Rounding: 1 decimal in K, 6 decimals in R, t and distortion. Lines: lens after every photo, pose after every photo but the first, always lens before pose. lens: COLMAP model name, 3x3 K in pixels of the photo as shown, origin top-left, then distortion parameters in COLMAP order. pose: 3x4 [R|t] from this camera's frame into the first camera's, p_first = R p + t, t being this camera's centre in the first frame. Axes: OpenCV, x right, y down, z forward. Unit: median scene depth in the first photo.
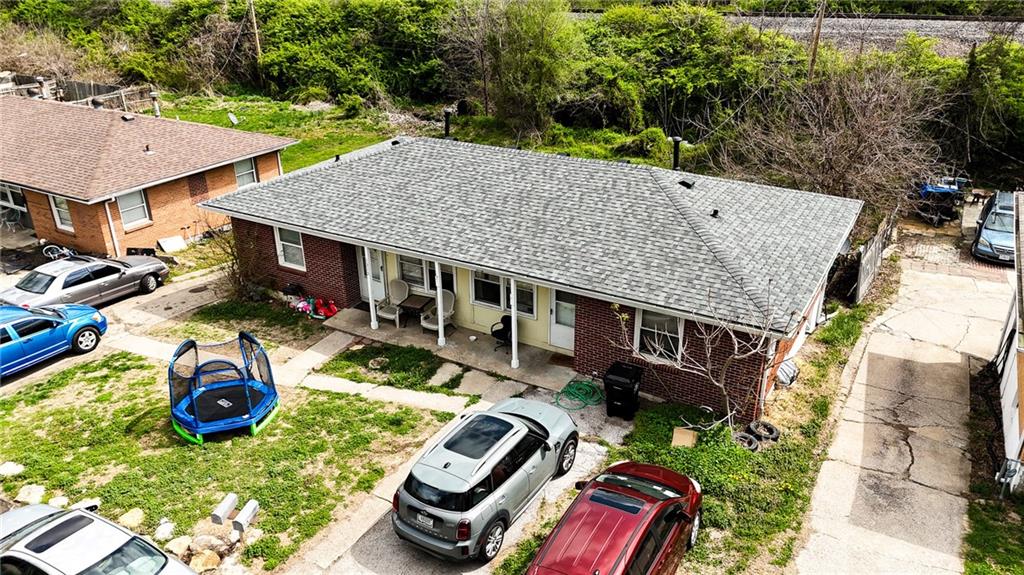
lens RADIAL K [[753.2, 0, 515.6], [0, 753.2, 292.2], [0, 0, 1]] dist [0.063709, -0.045995]
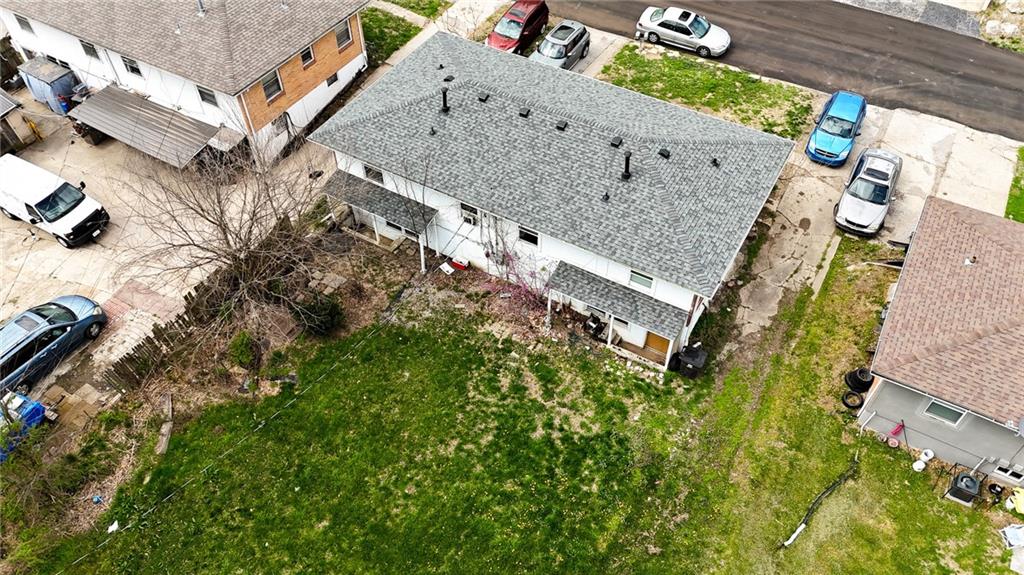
lens RADIAL K [[753.2, 0, 506.3], [0, 753.2, 286.8], [0, 0, 1]] dist [0.063709, -0.045995]
pose [[-0.999966, 0.003147, 0.007602, 0.089494], [0.008189, 0.291932, 0.956404, -1.383459], [0.000791, 0.956434, -0.291948, 1.698304]]
